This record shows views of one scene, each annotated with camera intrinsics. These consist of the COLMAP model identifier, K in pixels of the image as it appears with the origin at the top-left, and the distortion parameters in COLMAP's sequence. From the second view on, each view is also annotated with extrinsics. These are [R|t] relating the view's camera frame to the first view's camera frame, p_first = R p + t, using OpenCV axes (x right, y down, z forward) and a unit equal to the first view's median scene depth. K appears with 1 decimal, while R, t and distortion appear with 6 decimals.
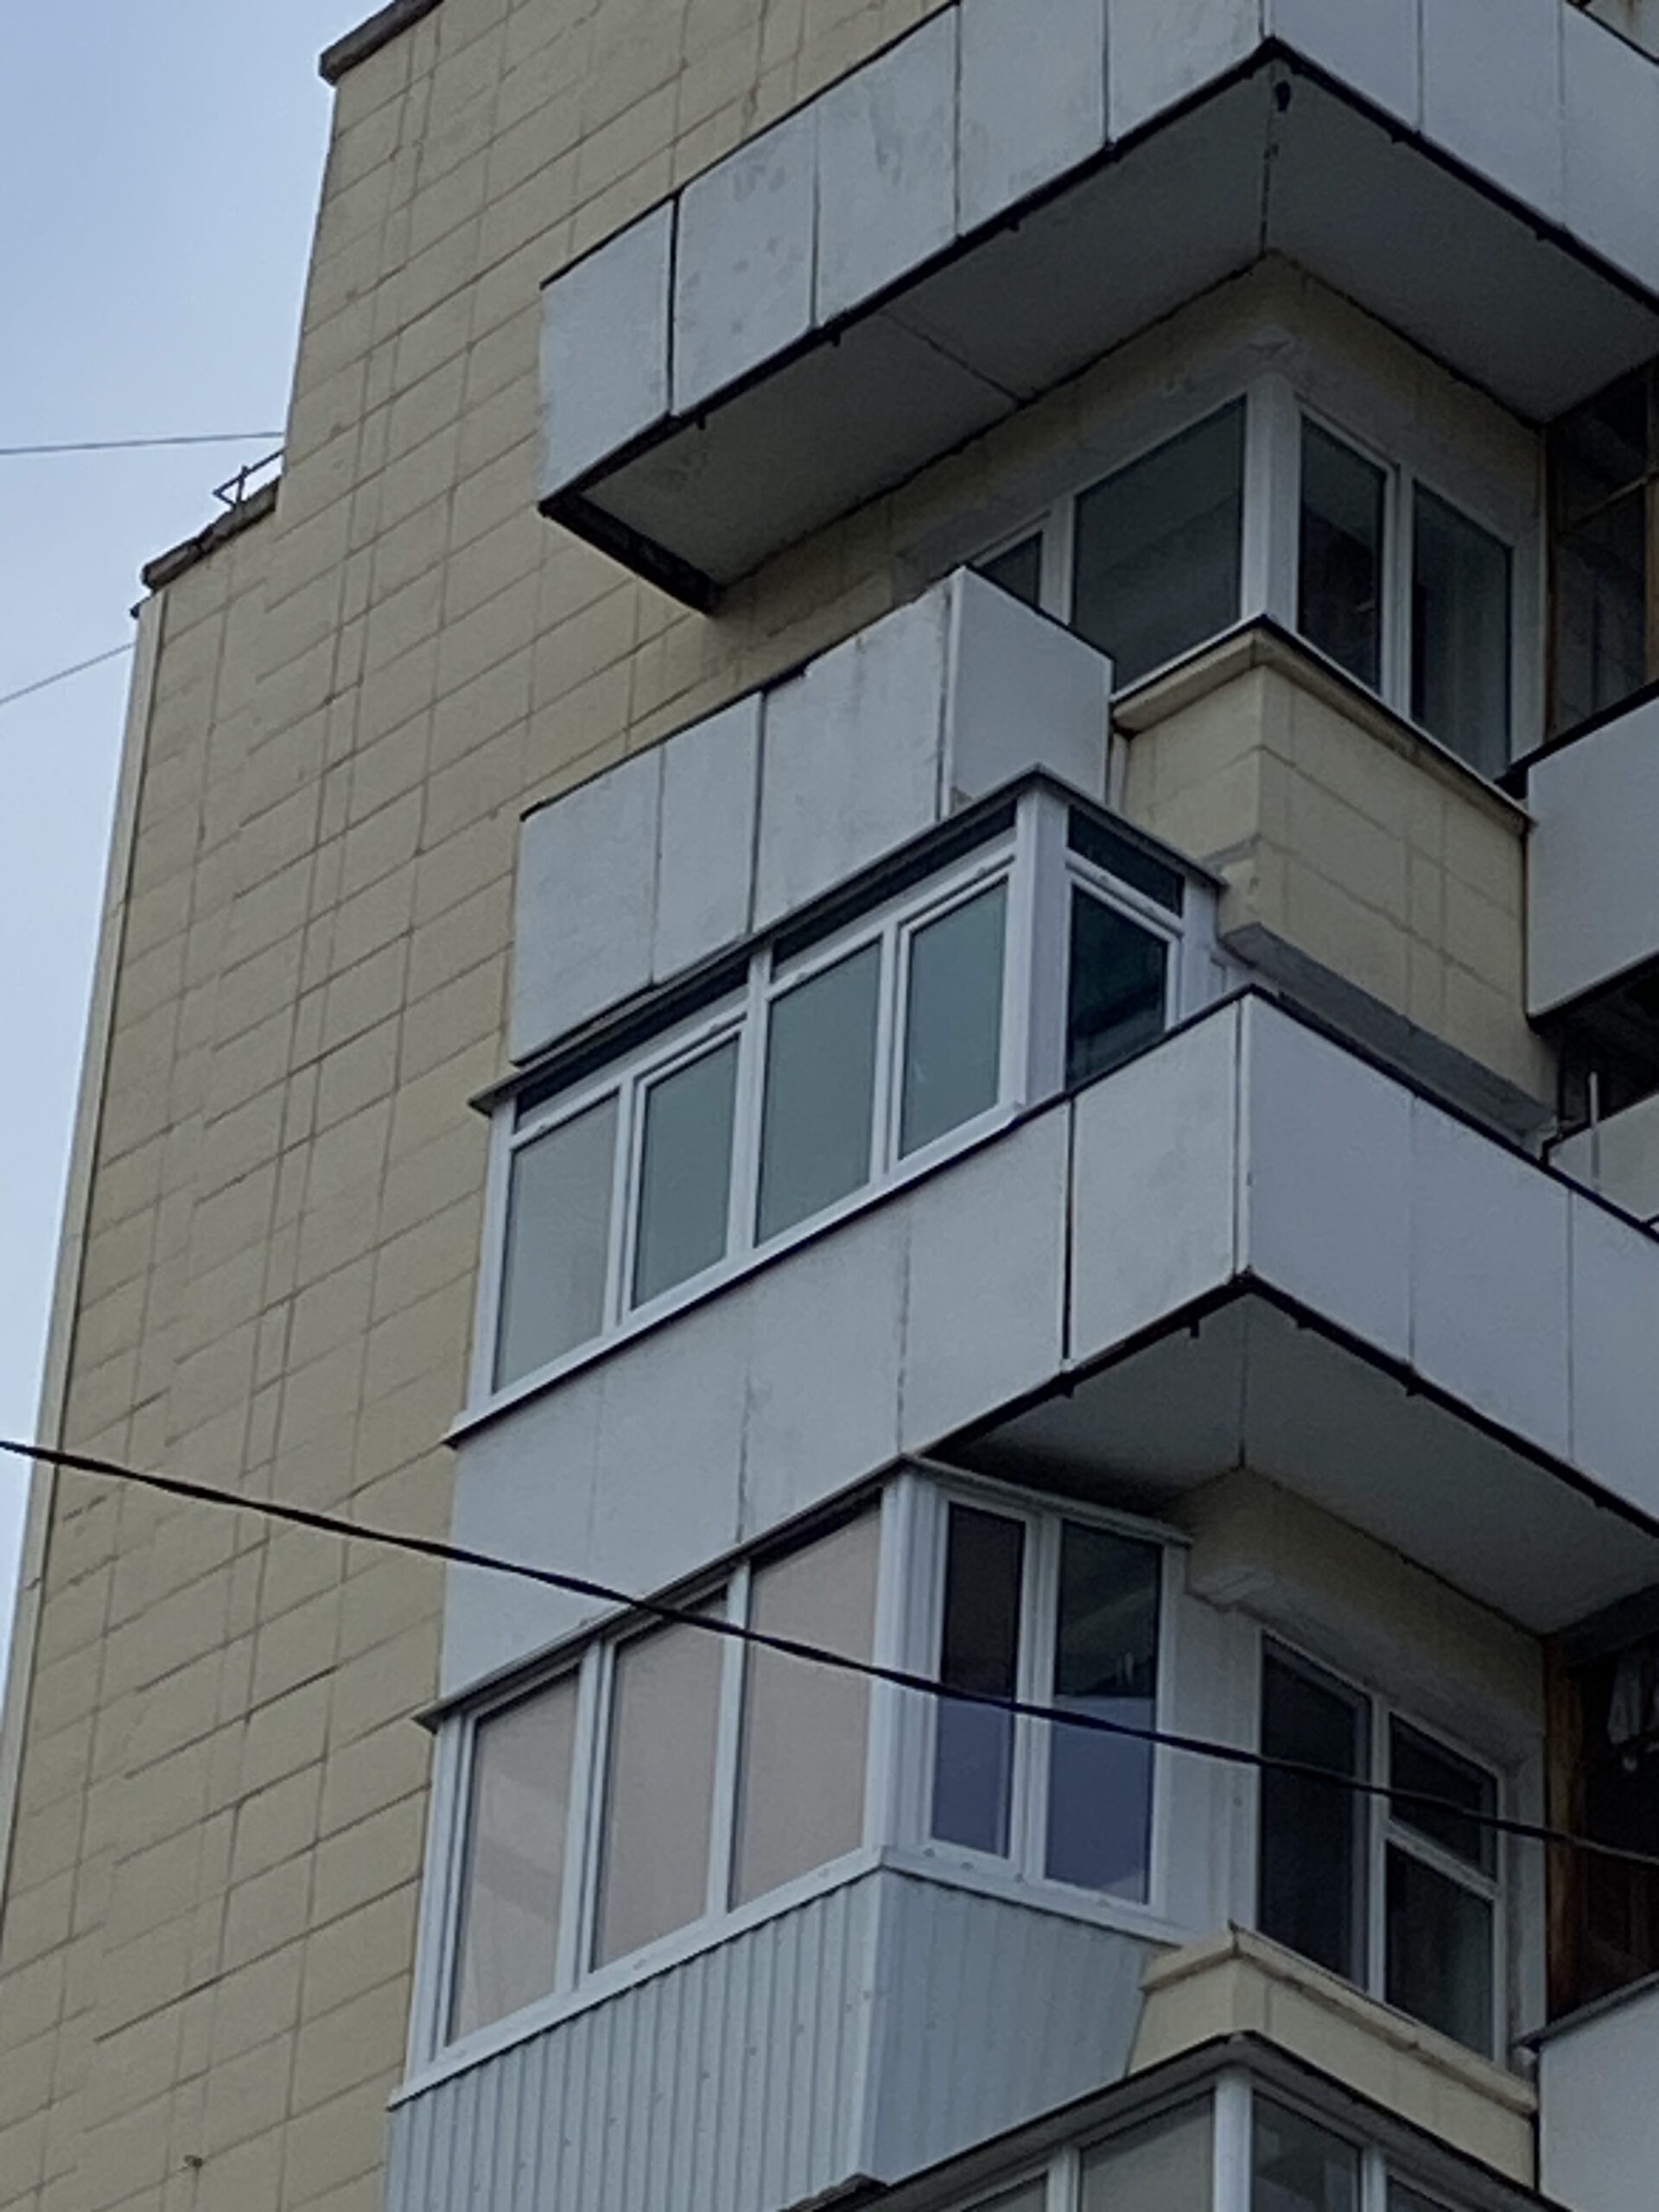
lens RADIAL K [[8650.7, 0, 829.5], [0, 8650.7, 1106.0], [0, 0, 1]] dist [0.152411, 0.177478]
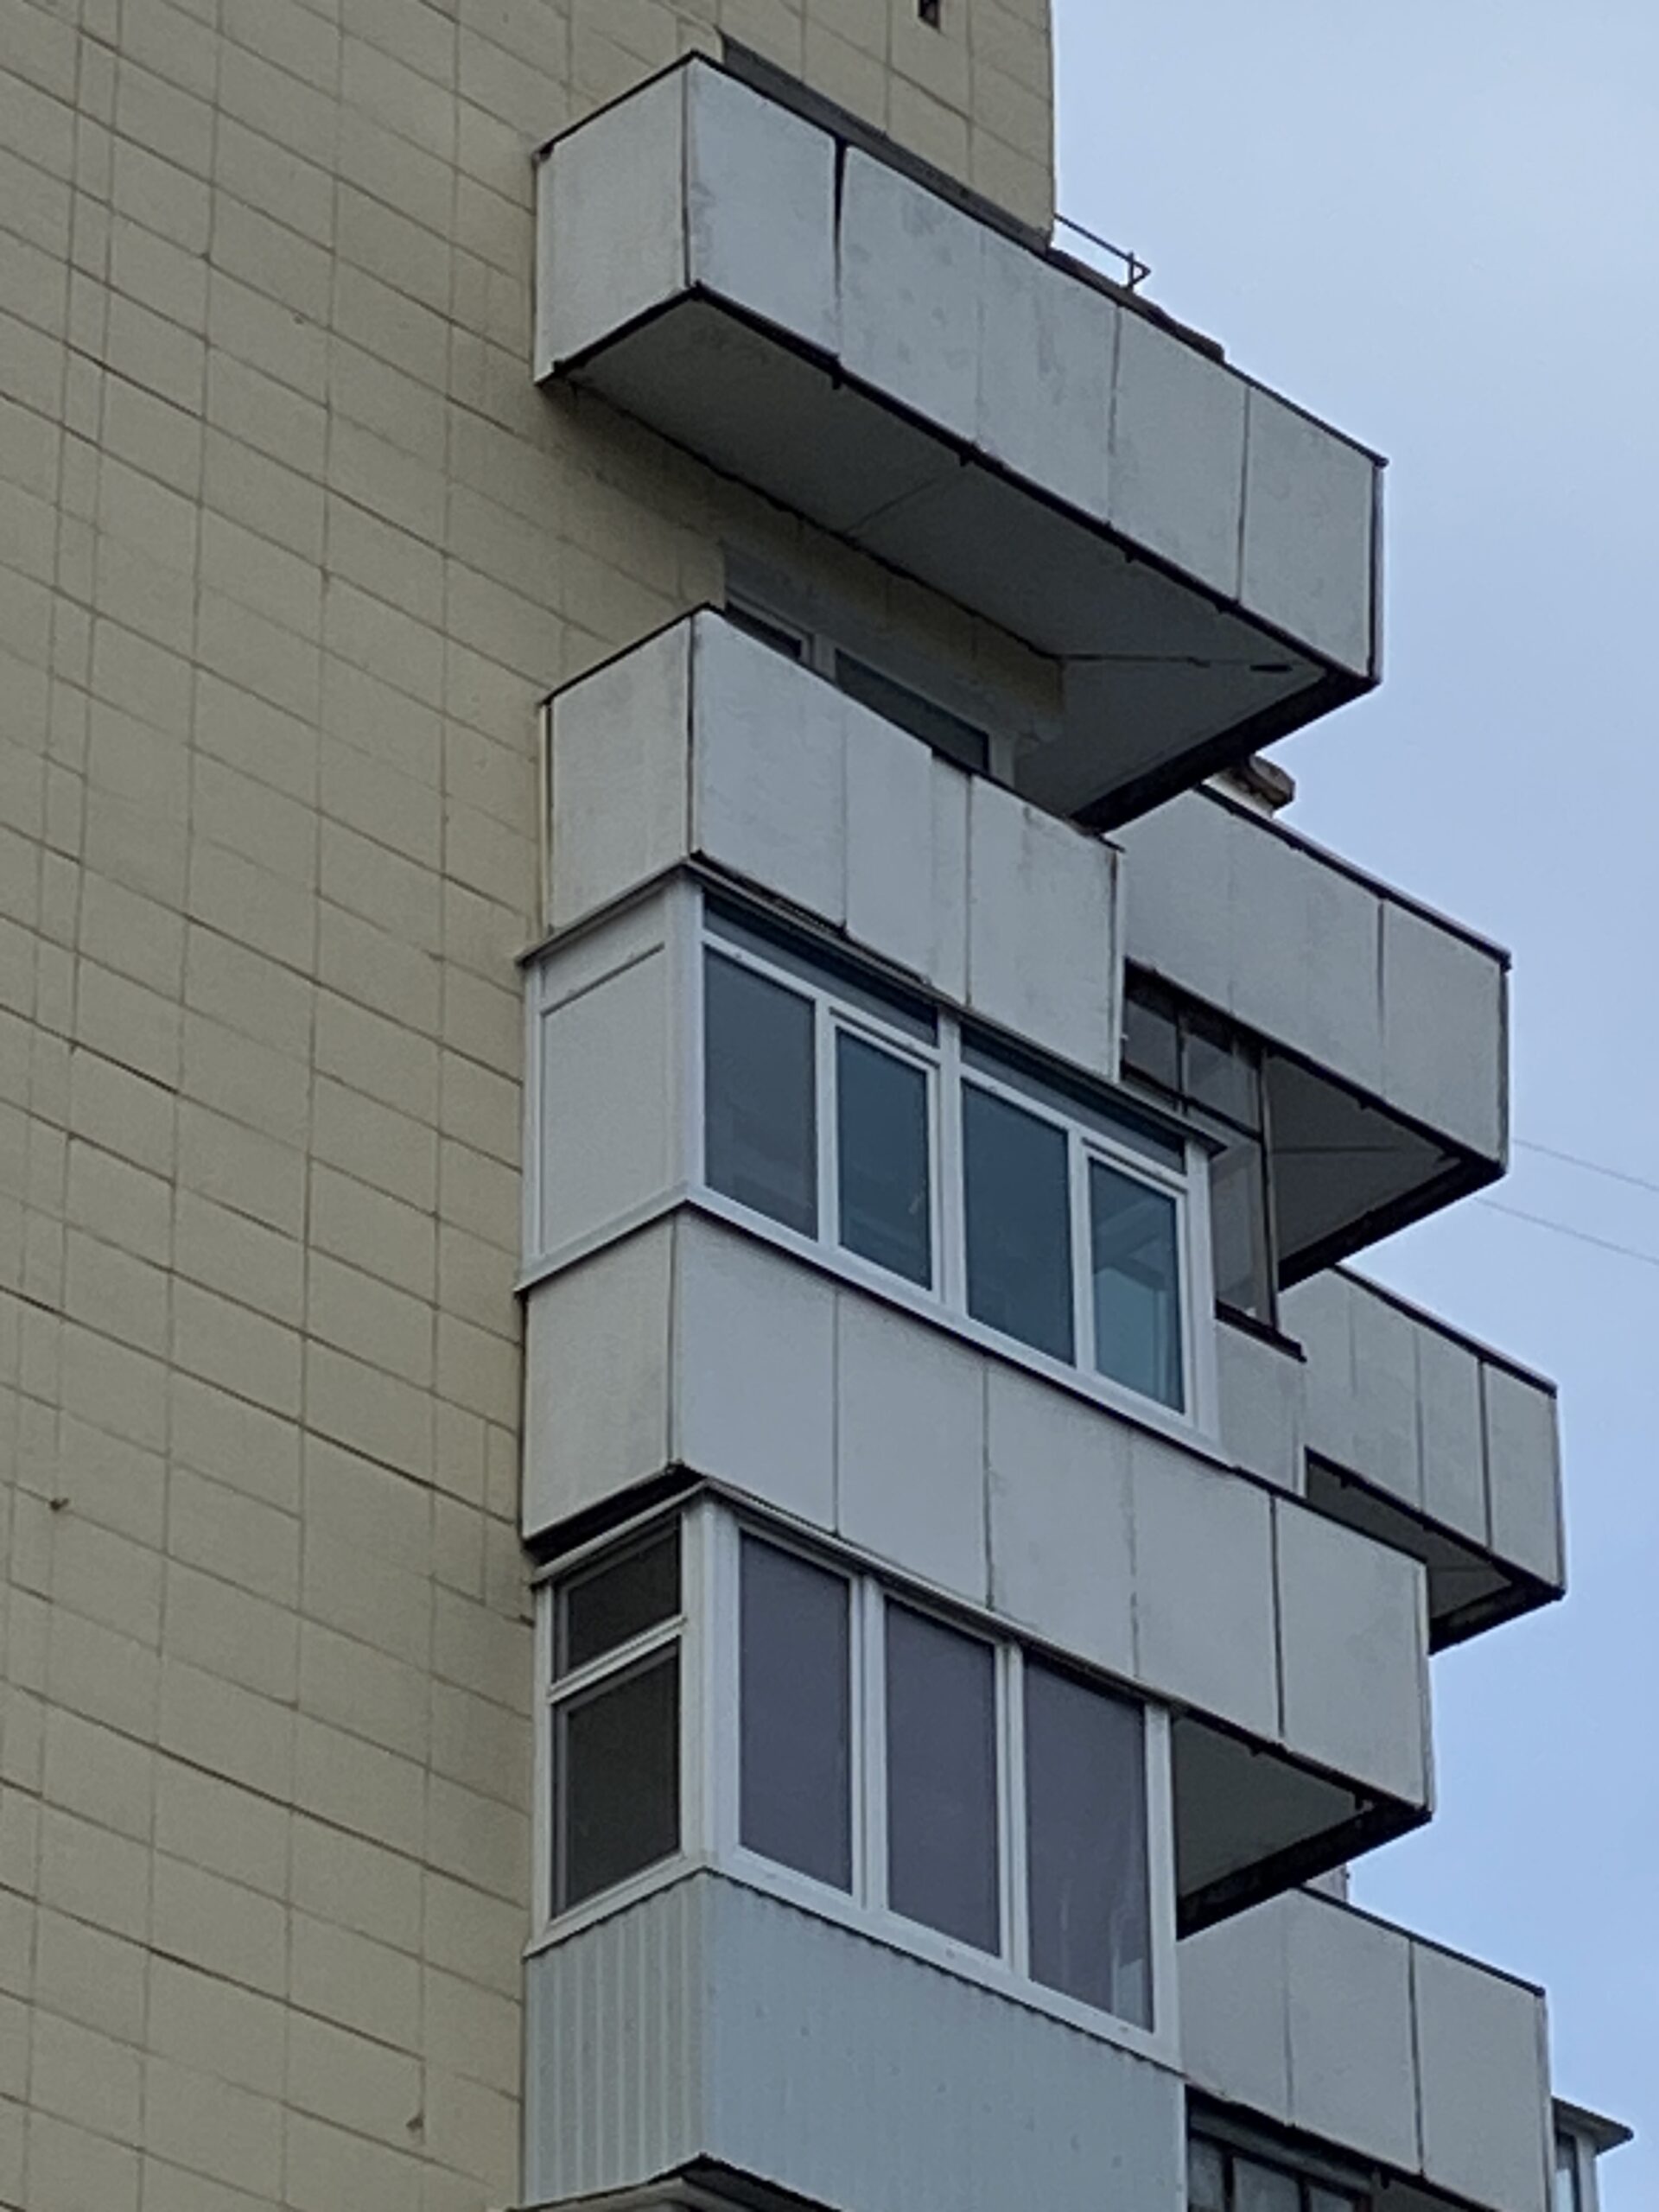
lens RADIAL K [[8650.7, 0, 829.5], [0, 8650.7, 1106.0], [0, 0, 1]] dist [0.152411, 0.177478]
pose [[0.011358, 0.504104, 0.863568, -0.939284], [-0.579214, 0.707299, -0.405264, 0.438181], [-0.815096, -0.495588, 0.300018, 0.684983]]
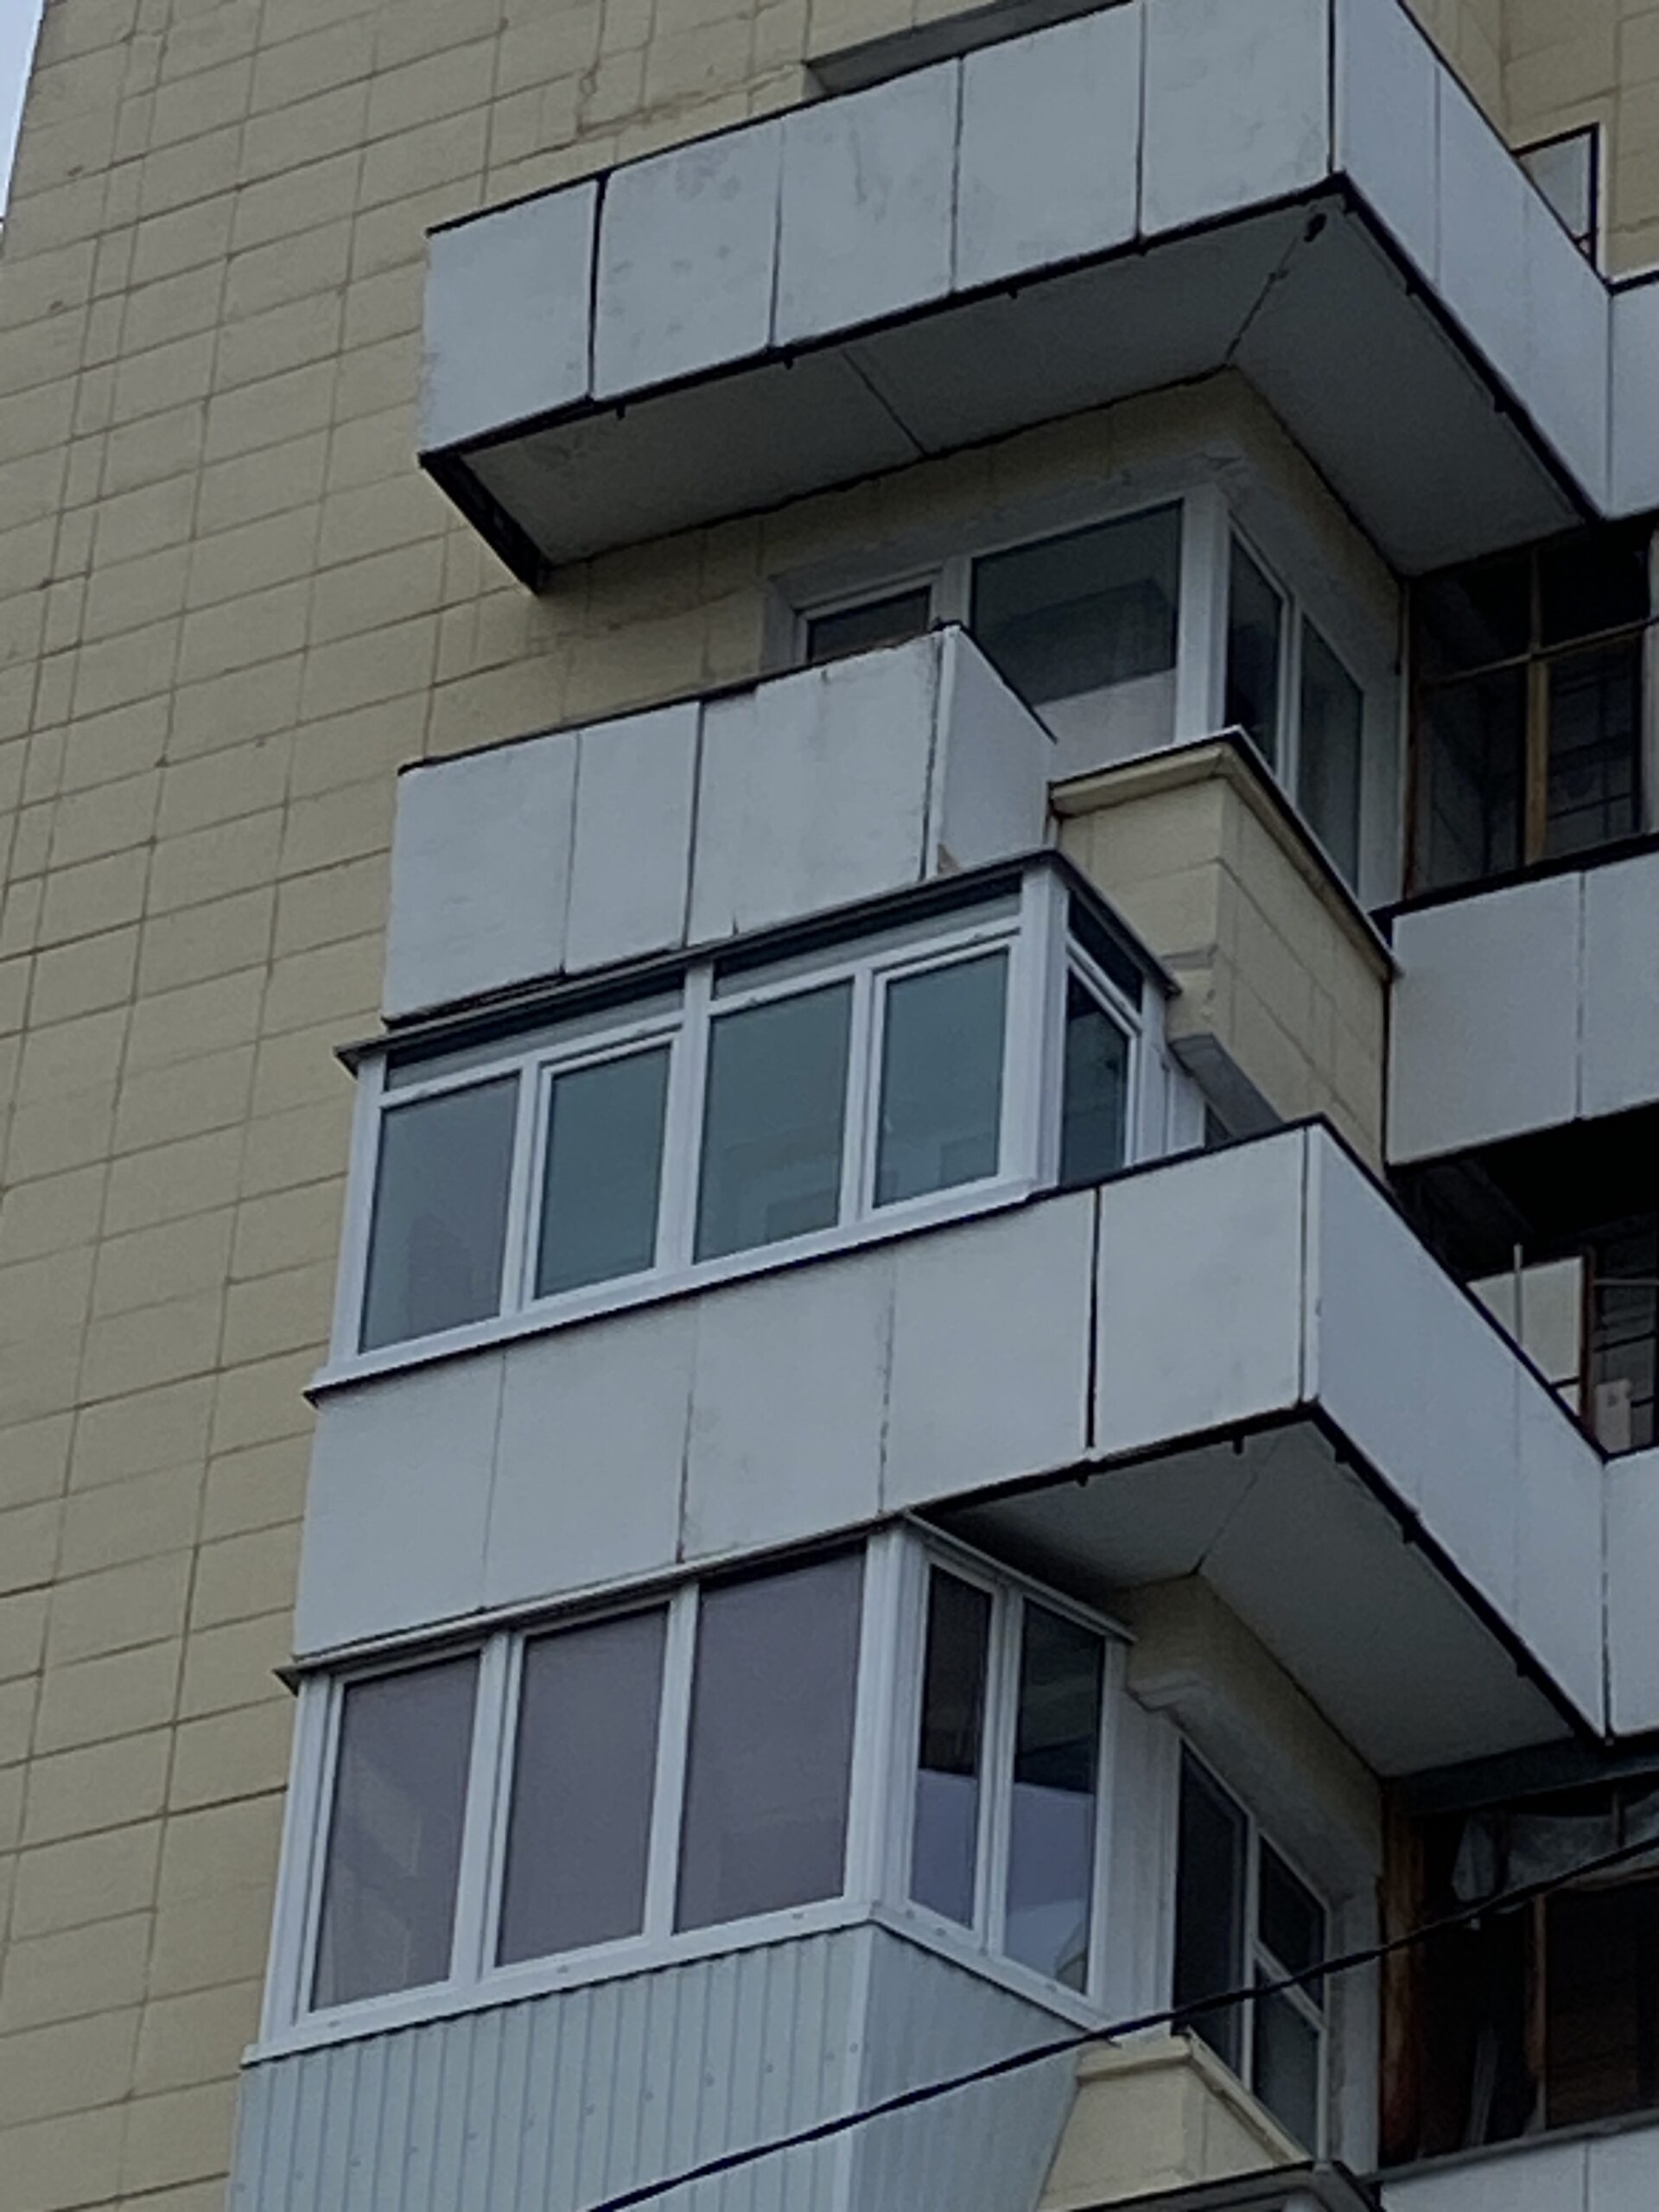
lens RADIAL K [[8633.0, 0, 829.5], [0, 8633.0, 1106.0], [0, 0, 1]] dist [0.140885, -3.386396]
pose [[0.952542, 0.181304, 0.244525, -0.235248], [-0.184730, 0.982748, -0.009053, 0.004387], [-0.241948, -0.036548, 0.969601, 0.029918]]
